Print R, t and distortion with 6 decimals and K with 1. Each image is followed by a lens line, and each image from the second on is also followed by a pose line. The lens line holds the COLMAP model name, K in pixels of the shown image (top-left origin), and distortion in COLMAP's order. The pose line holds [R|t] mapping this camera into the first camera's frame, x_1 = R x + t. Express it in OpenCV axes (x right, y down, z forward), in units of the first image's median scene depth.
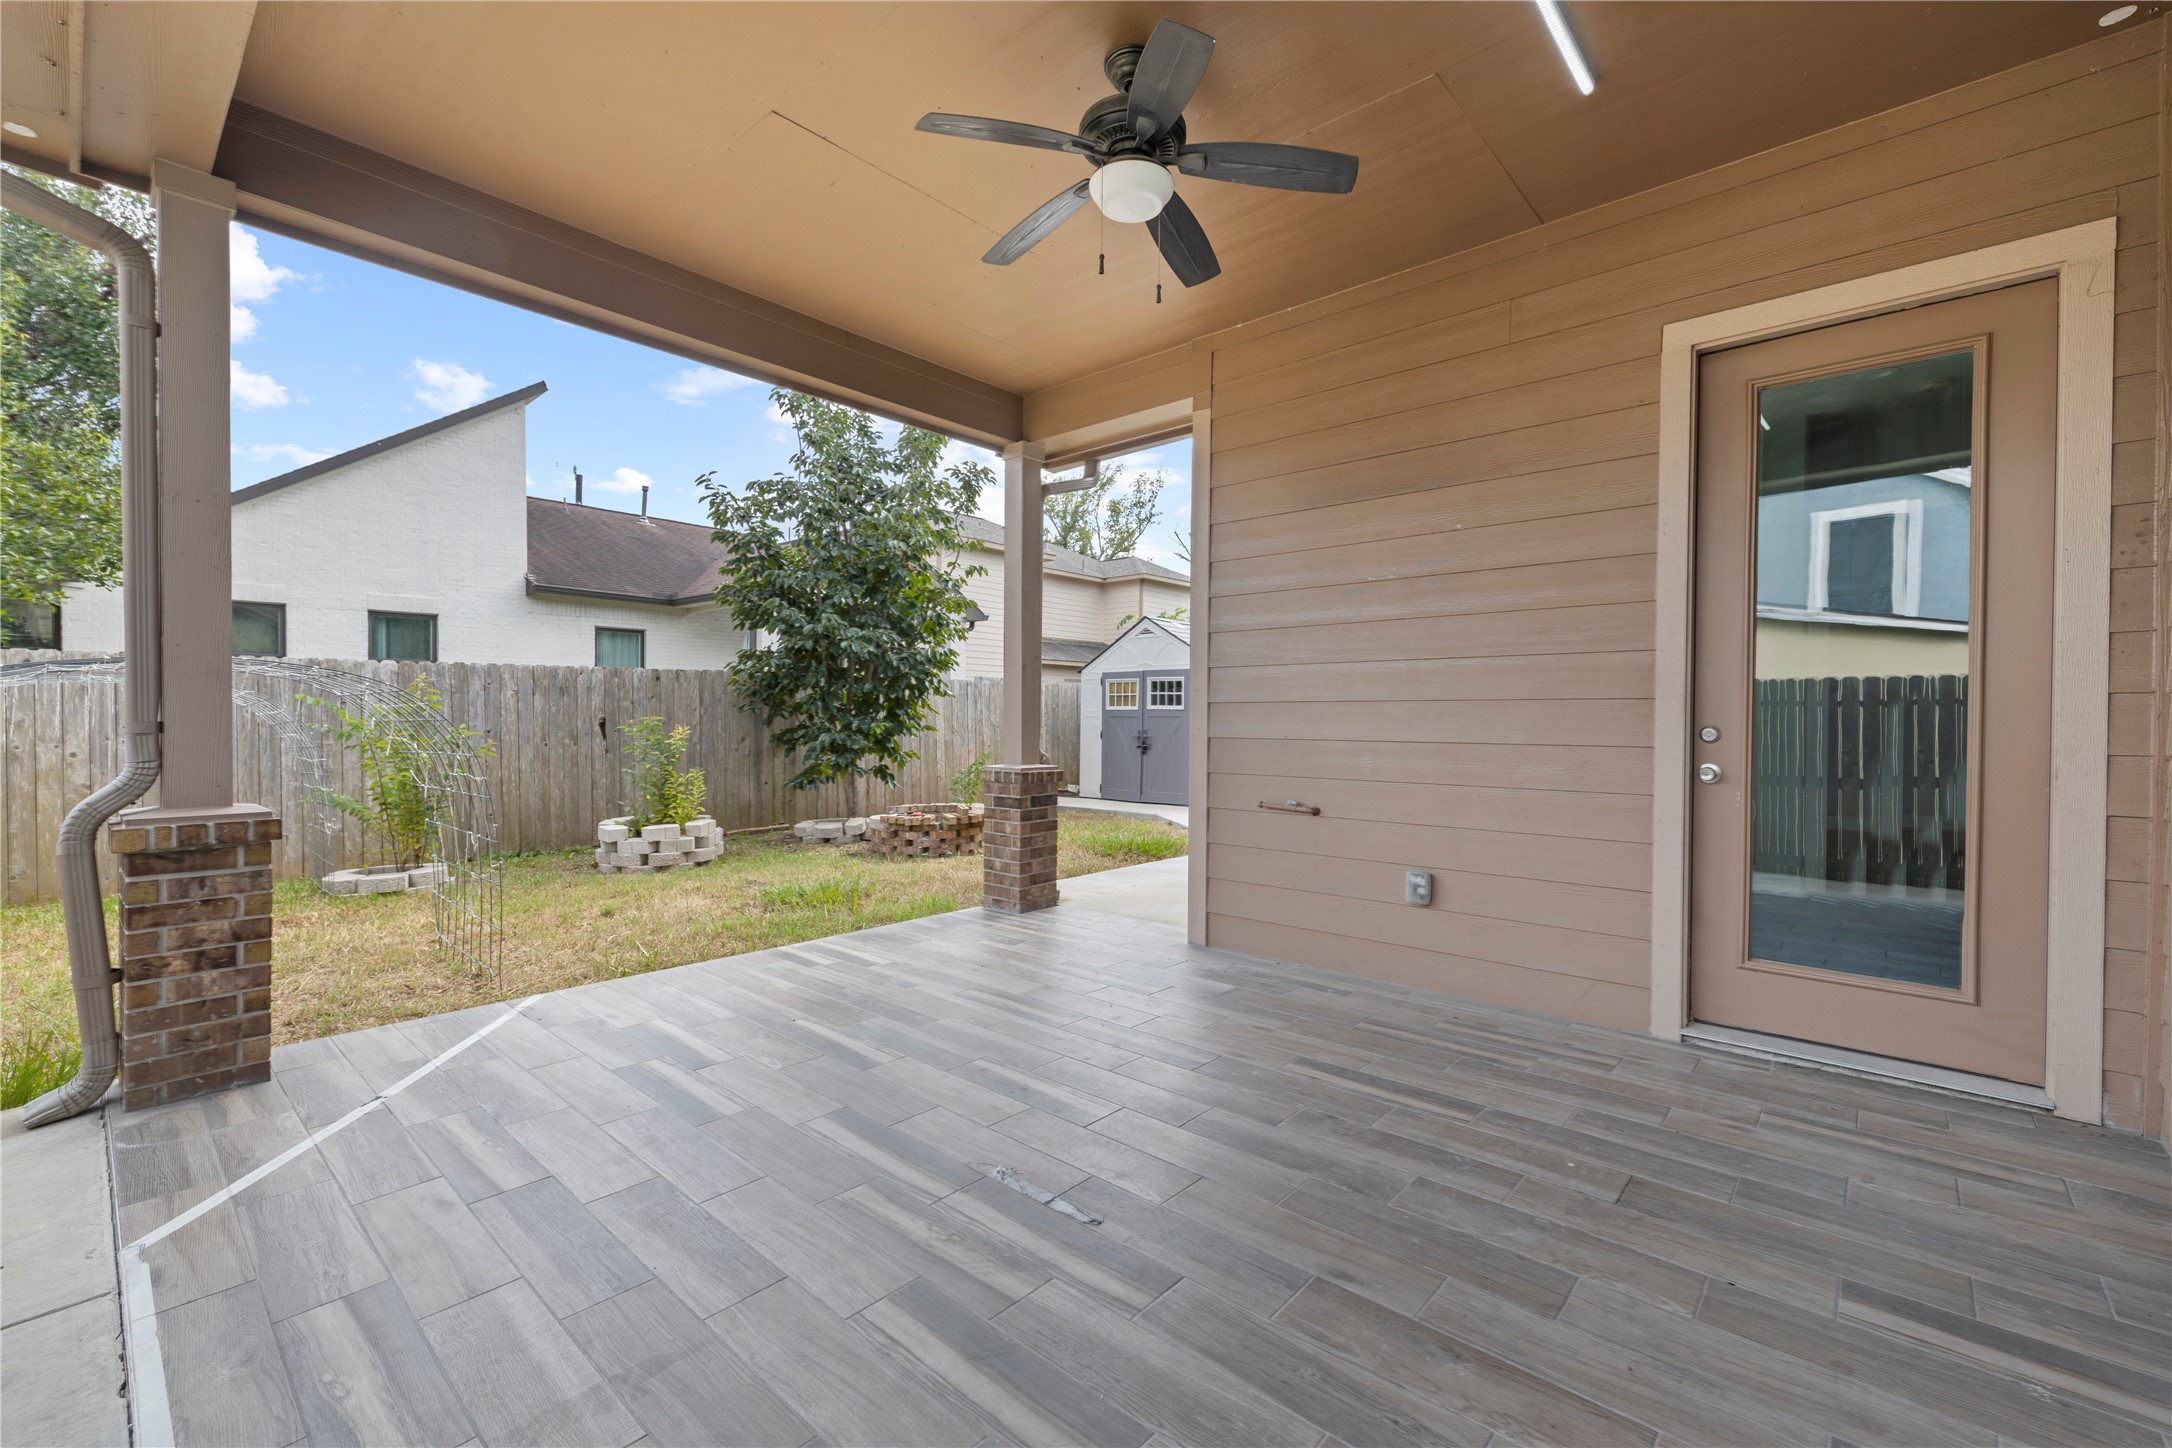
lens RADIAL K [[911.9, 0, 1083.2], [0, 911.9, 723.3], [0, 0, 1]] dist [0.001305, 0.000129]
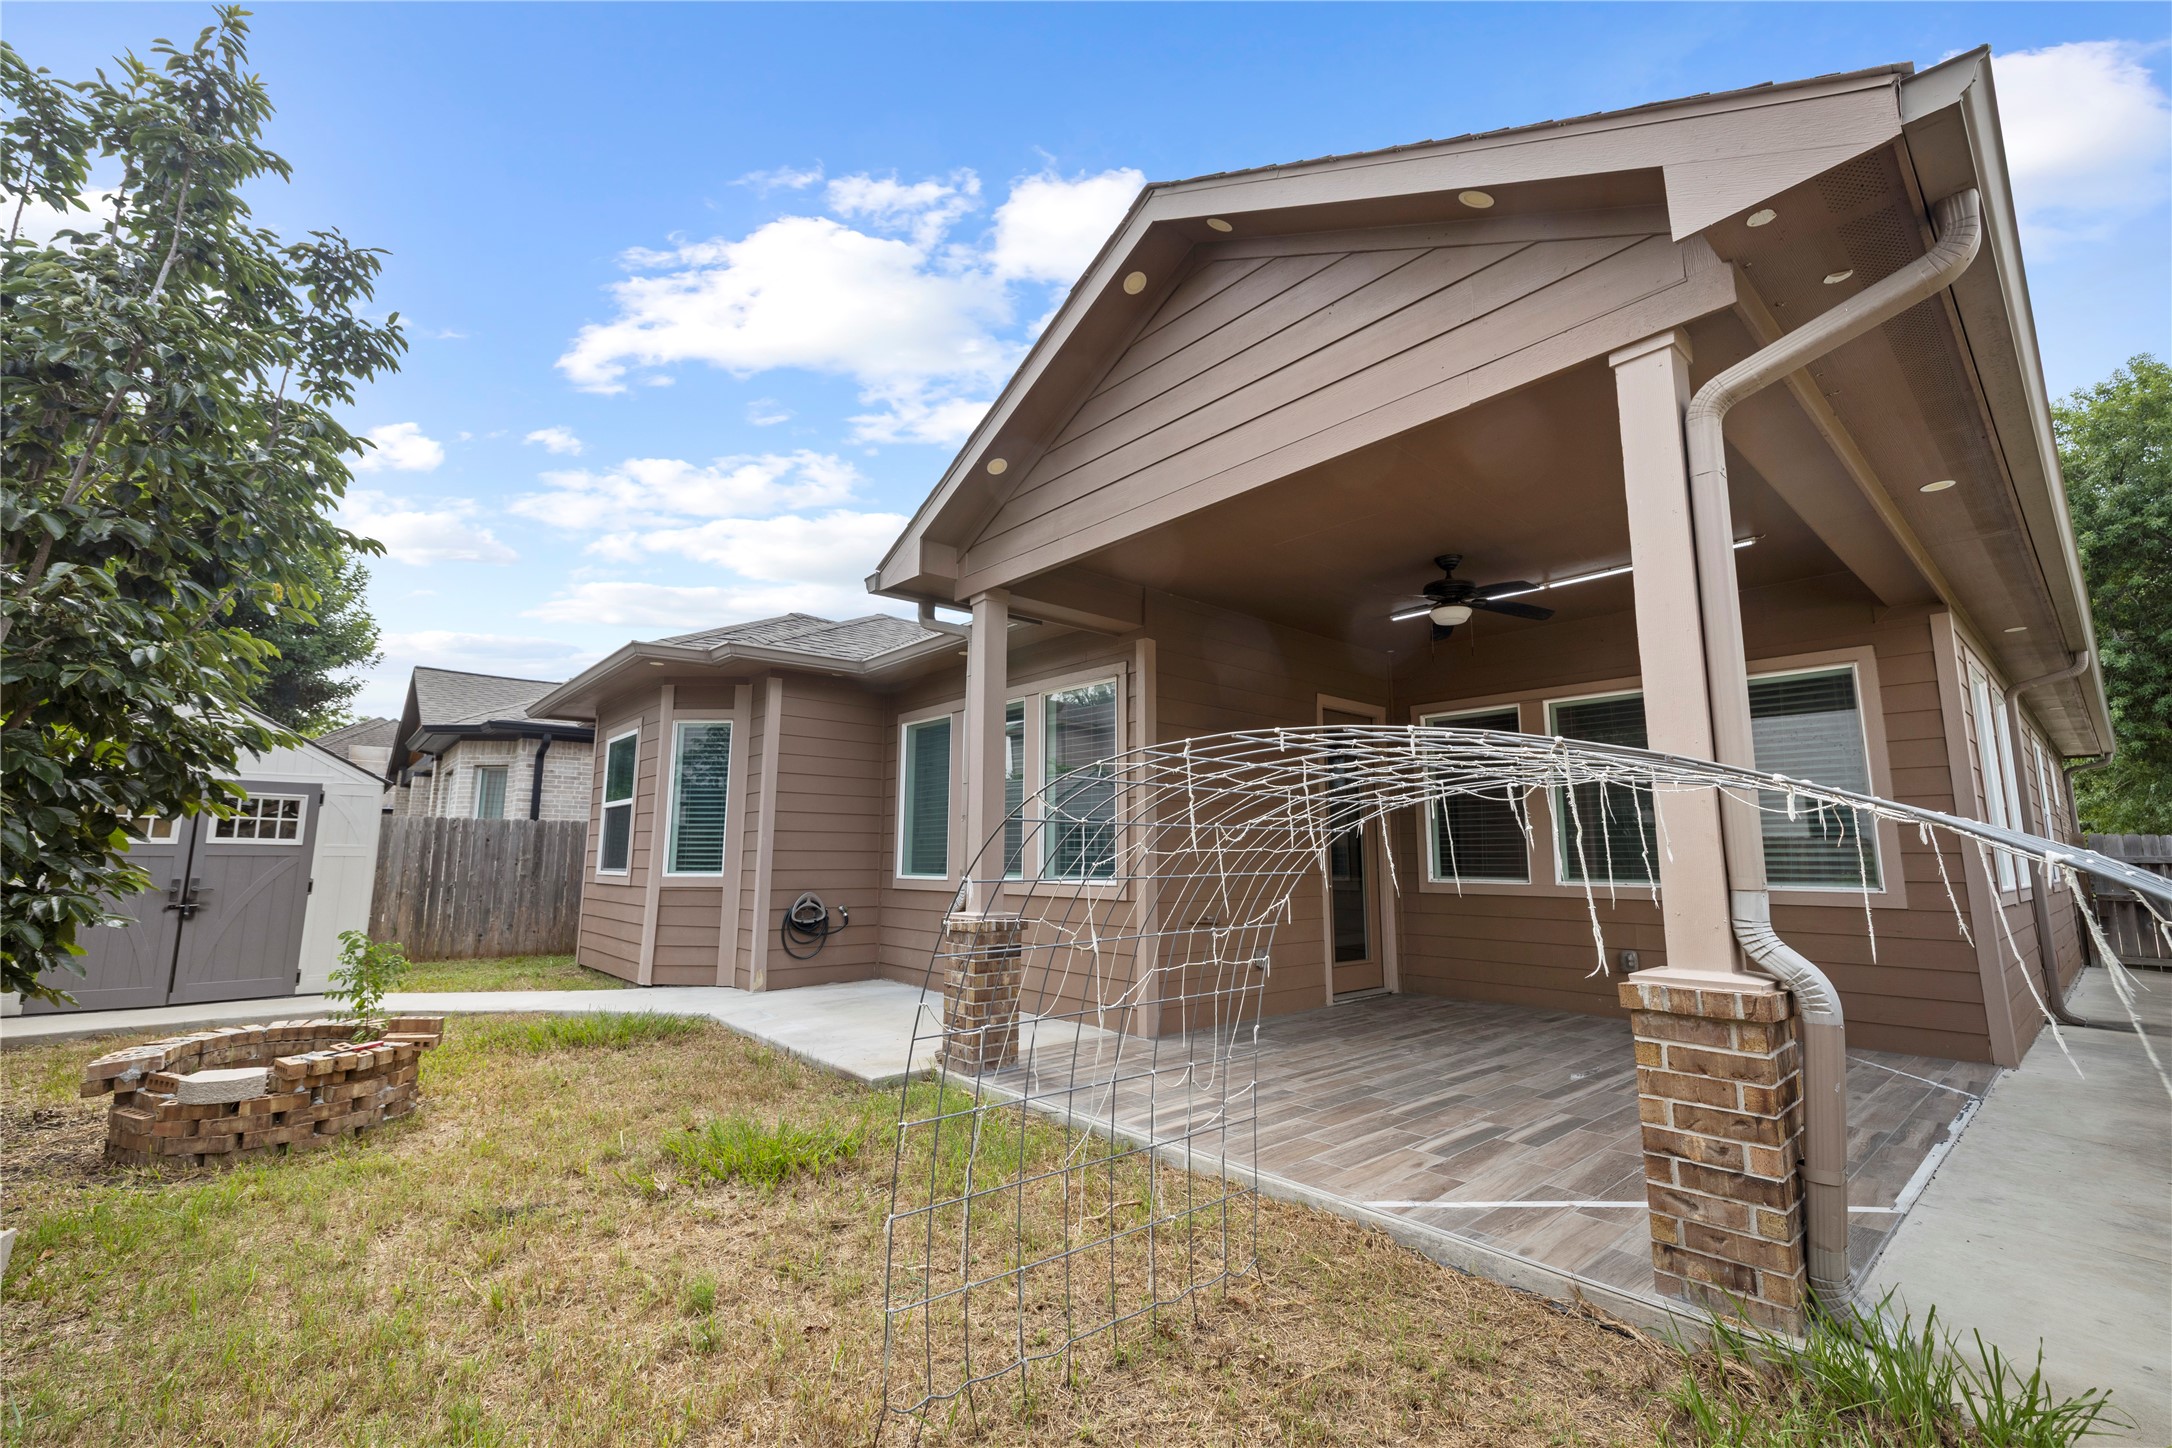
lens RADIAL K [[911.9, 0, 1083.2], [0, 911.9, 723.3], [0, 0, 1]] dist [0.001305, 0.000129]
pose [[0.120085, 0.144043, 0.982258, -0.685473], [0.002292, 0.989375, -0.145367, -0.007362], [-0.992761, 0.019708, 0.118479, 0.521754]]
